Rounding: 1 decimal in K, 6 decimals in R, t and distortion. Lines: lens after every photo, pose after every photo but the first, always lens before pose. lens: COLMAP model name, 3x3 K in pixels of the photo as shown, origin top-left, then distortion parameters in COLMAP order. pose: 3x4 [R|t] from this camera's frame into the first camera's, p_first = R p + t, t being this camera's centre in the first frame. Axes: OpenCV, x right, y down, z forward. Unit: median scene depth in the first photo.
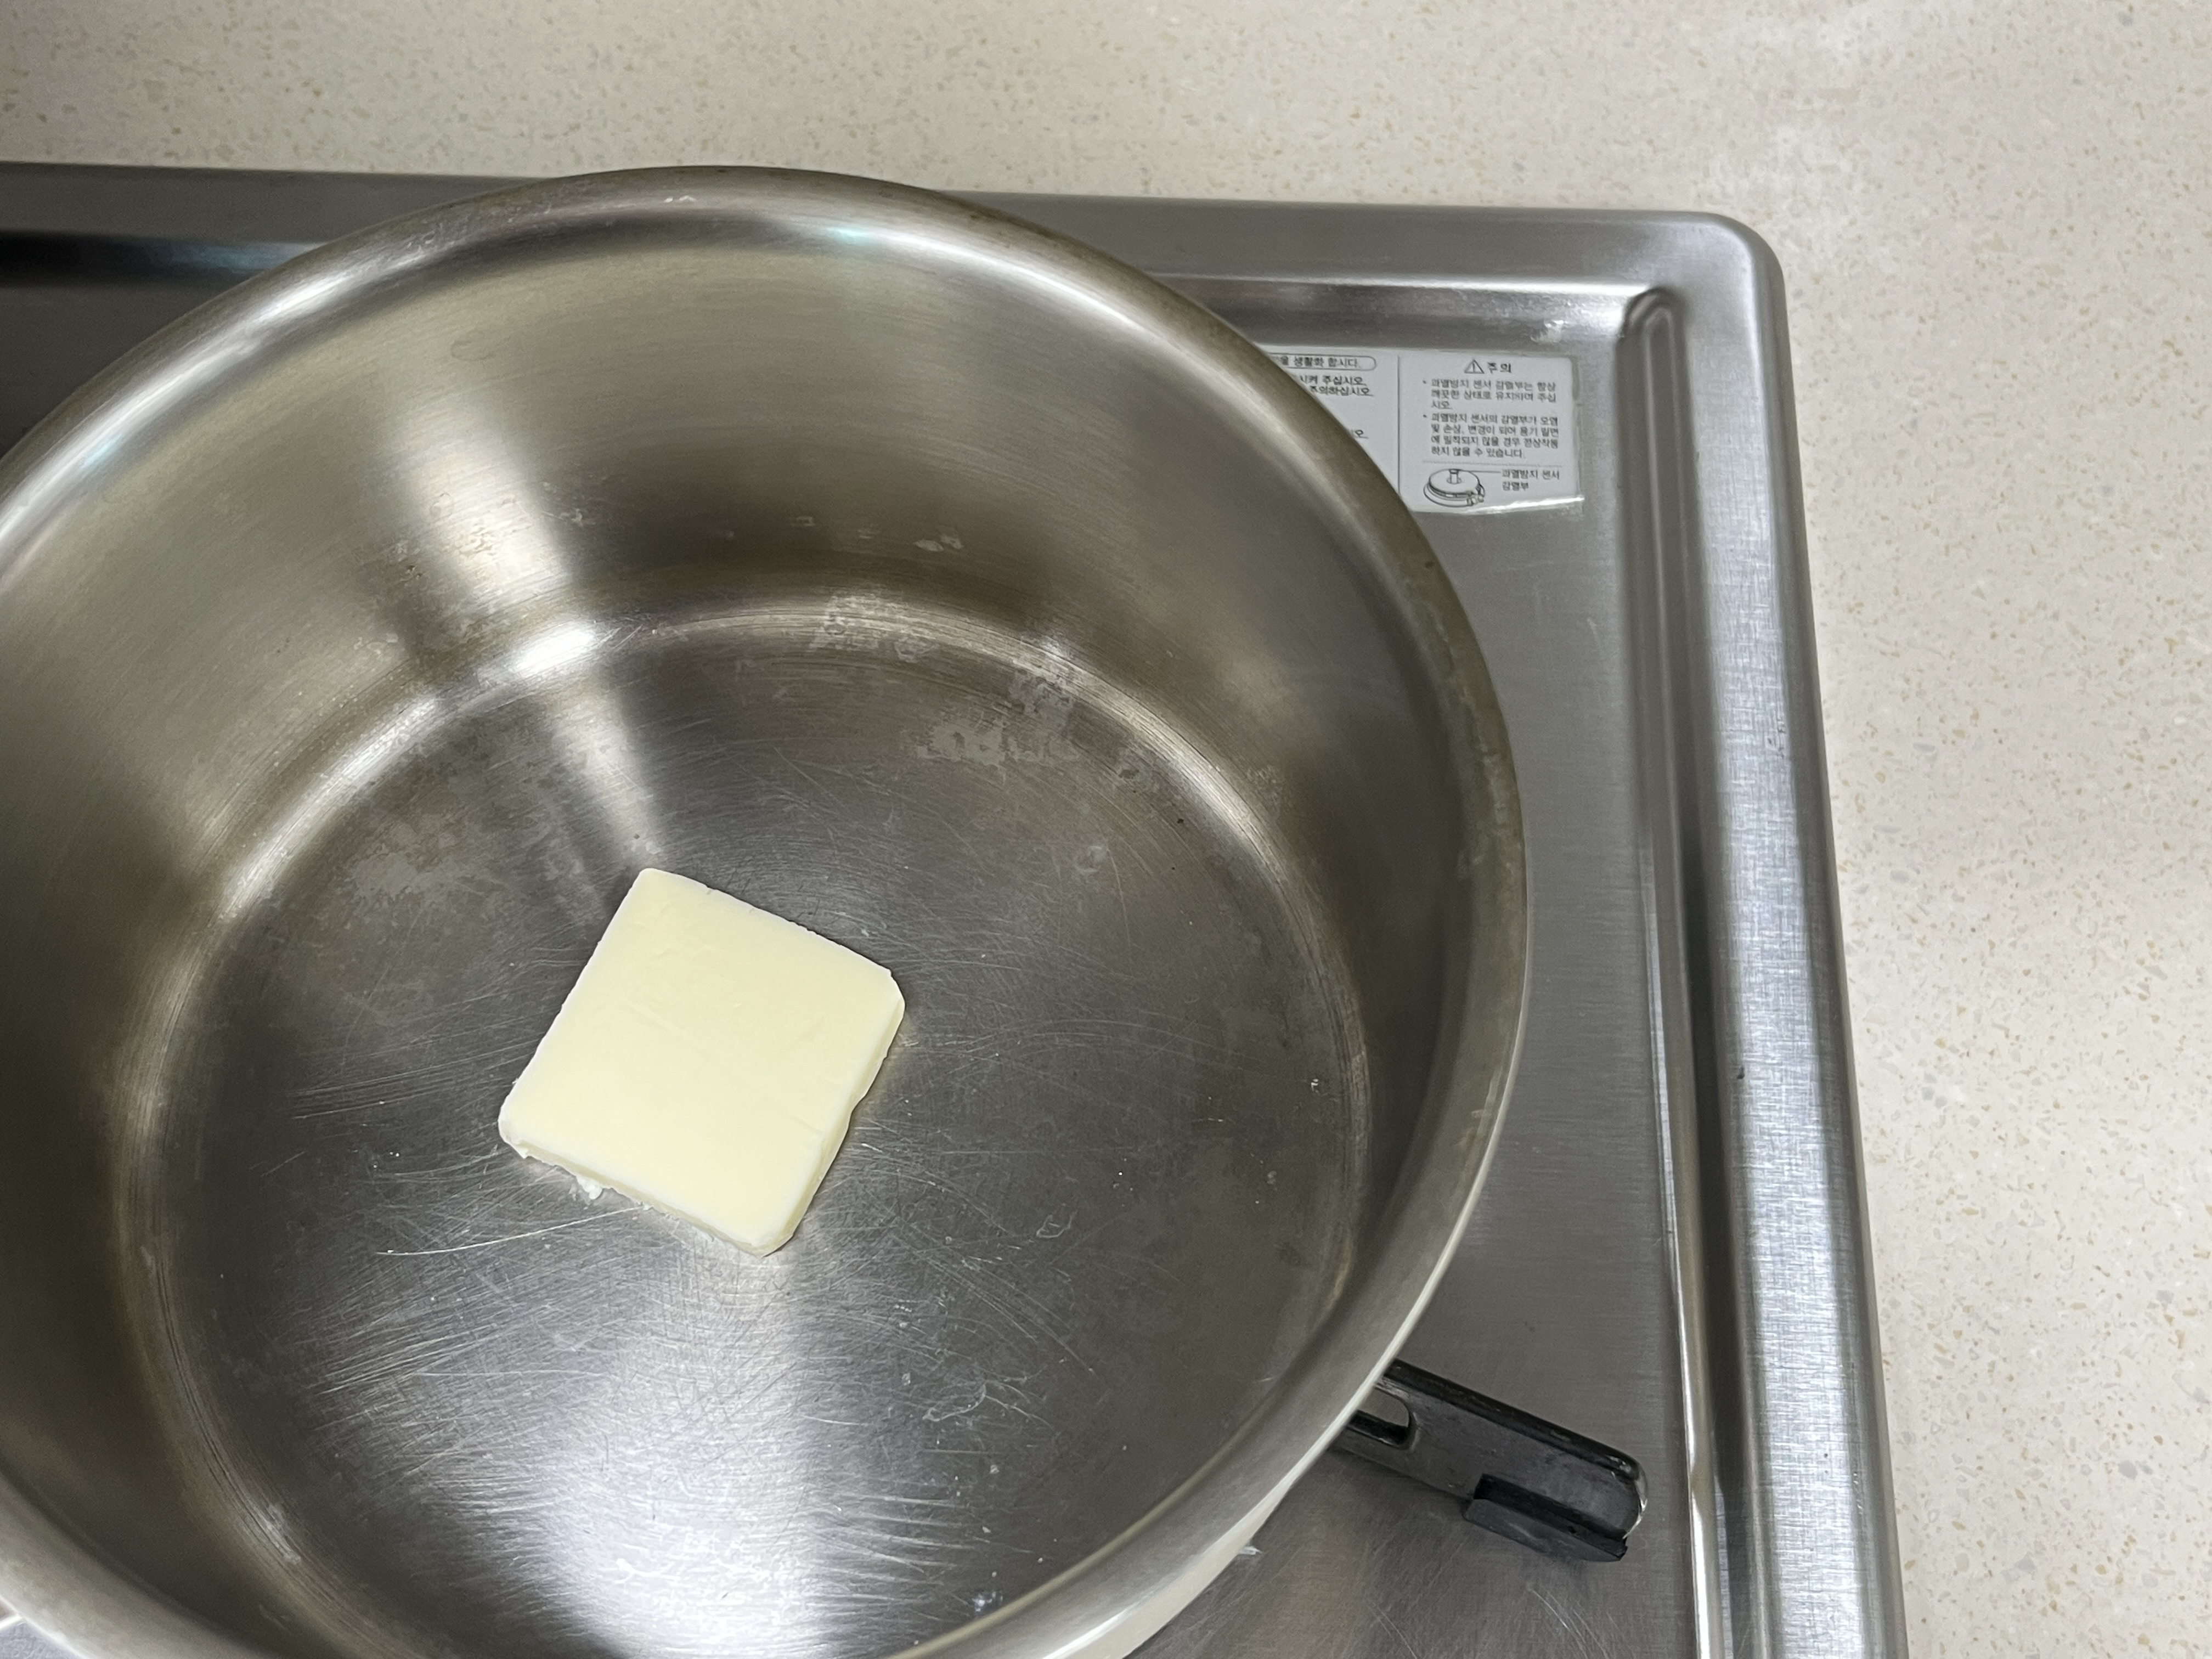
lens RADIAL K [[2427.1, 0, 1137.4], [0, 2427.1, 841.0], [0, 0, 1]] dist [0.006741, 0.000000]
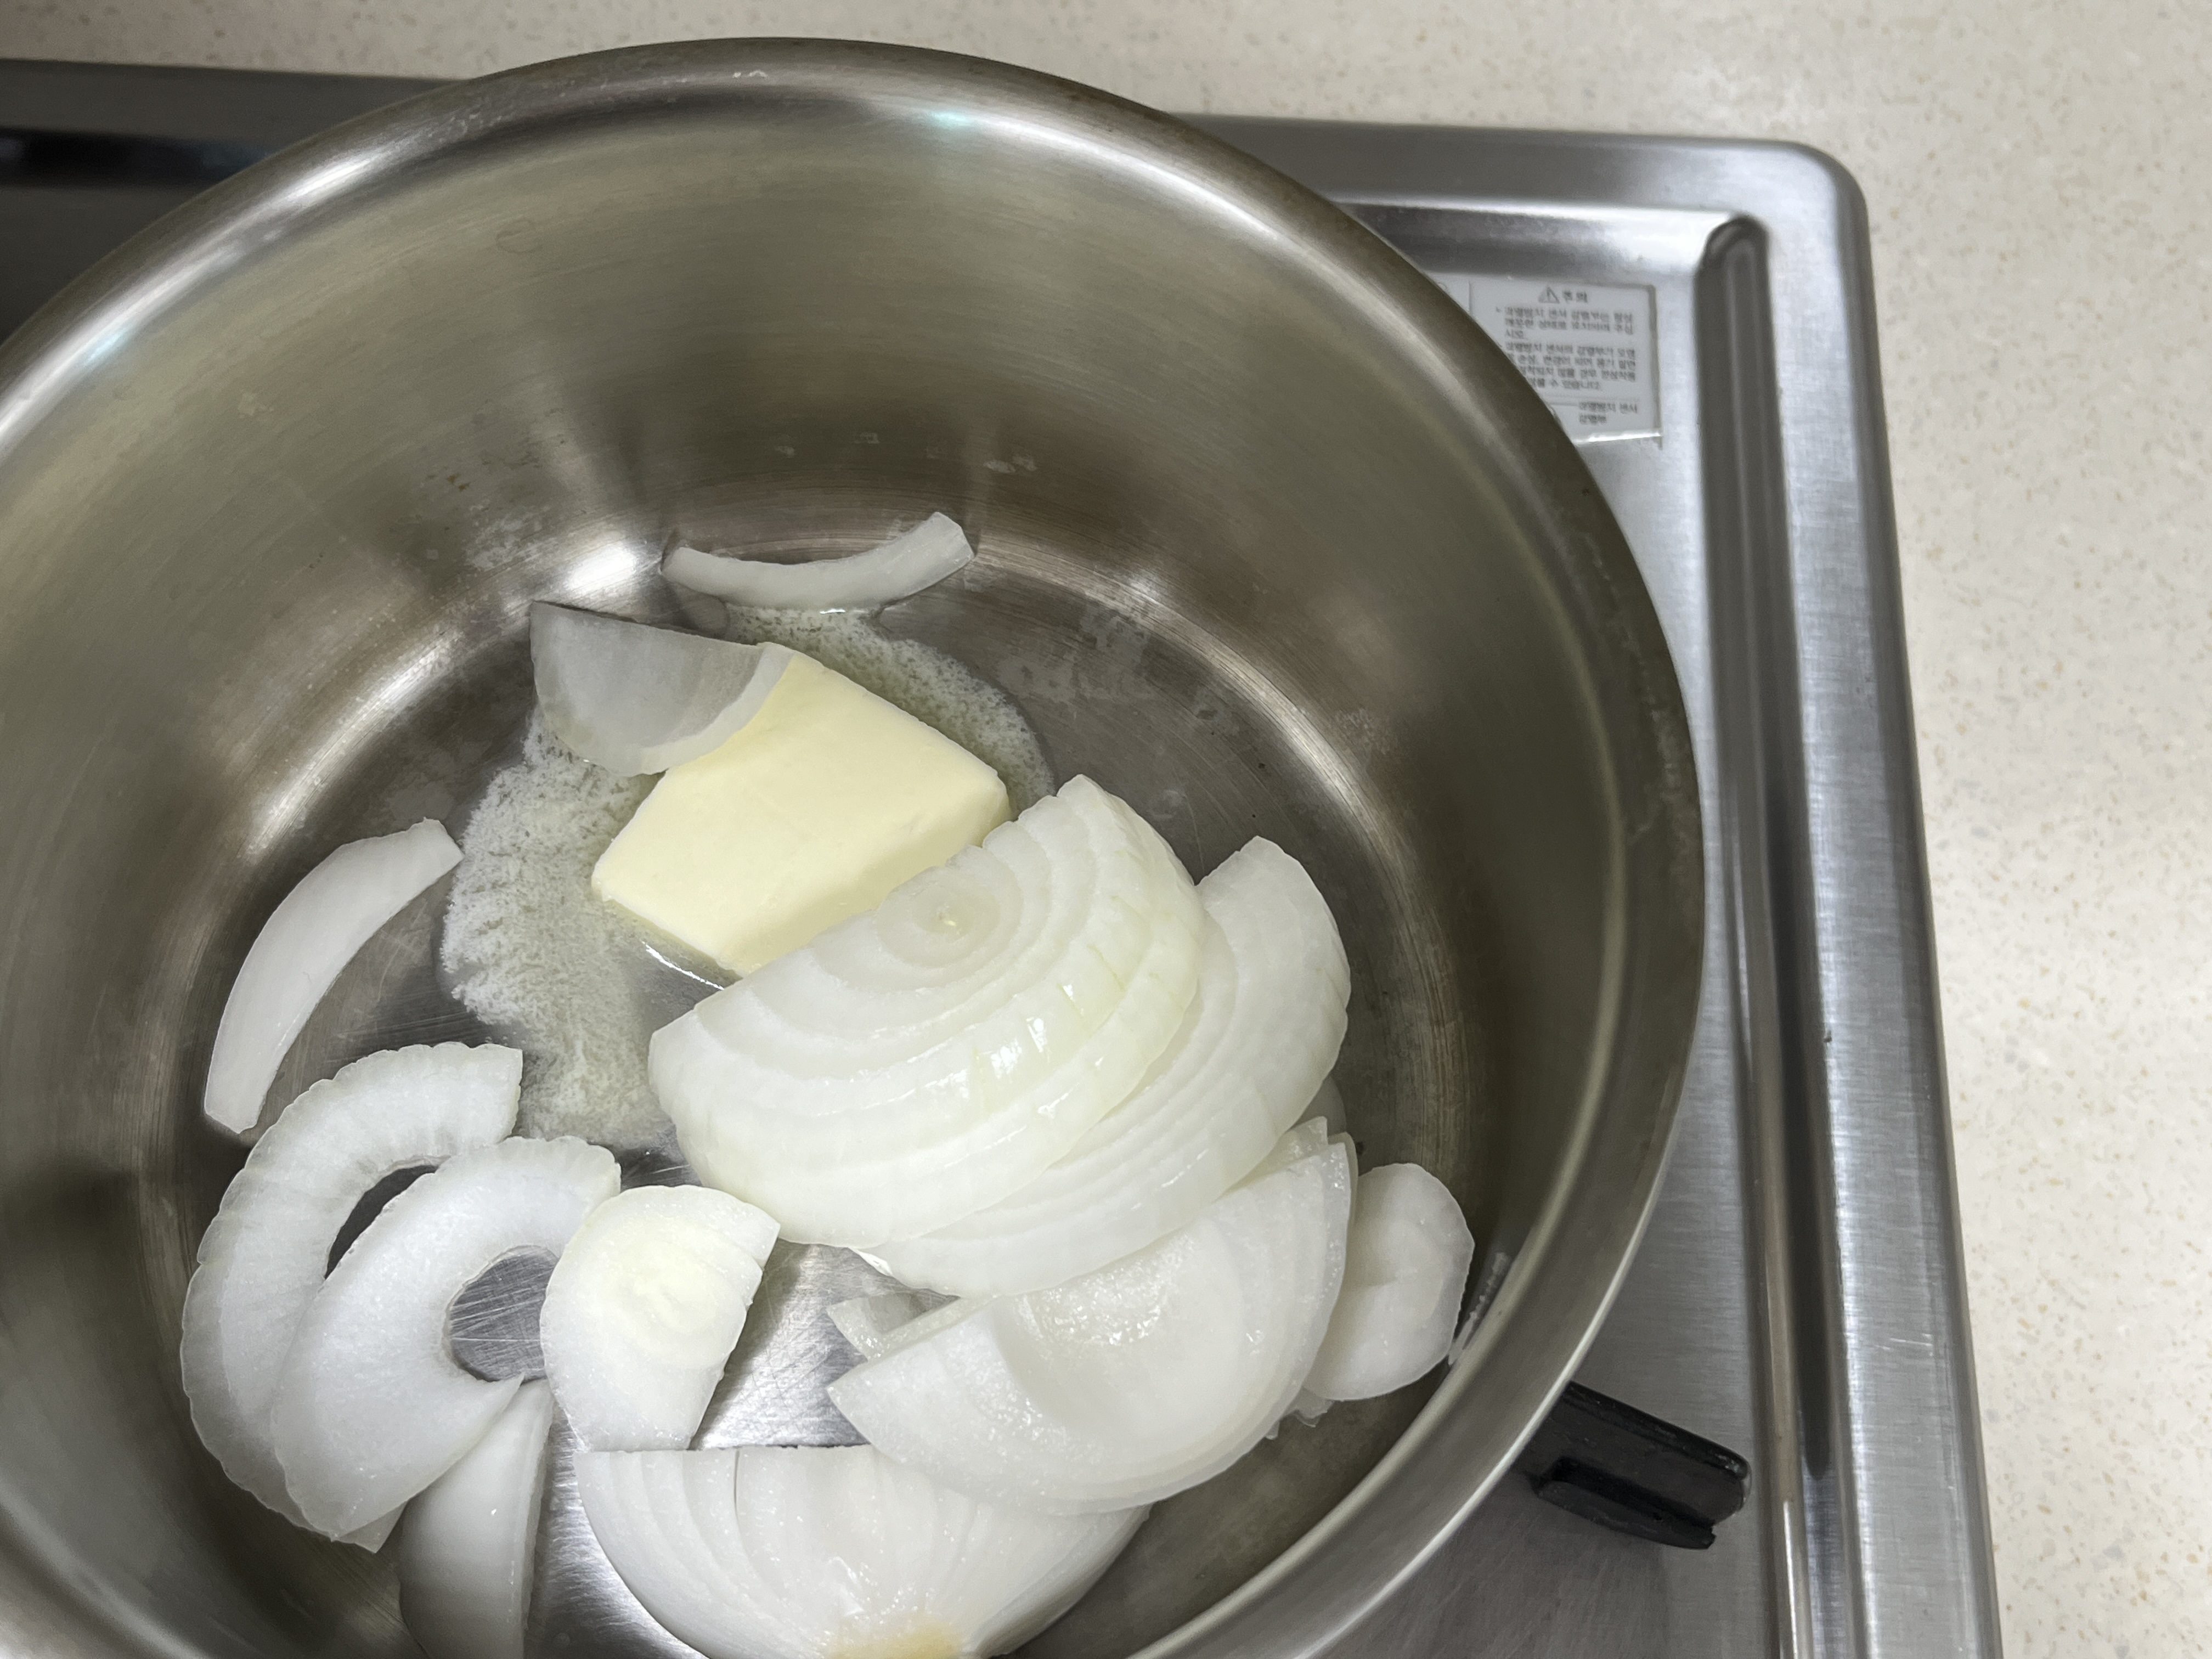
lens RADIAL K [[2211.0, 0, 1094.3], [0, 2211.0, 860.3], [0, 0, 1]] dist [0.009620, 0.000000]
pose [[0.999744, 0.020013, -0.010528, -0.027439], [-0.019510, 0.998754, 0.045935, -0.006961], [0.011434, -0.045718, 0.998889, 0.099425]]
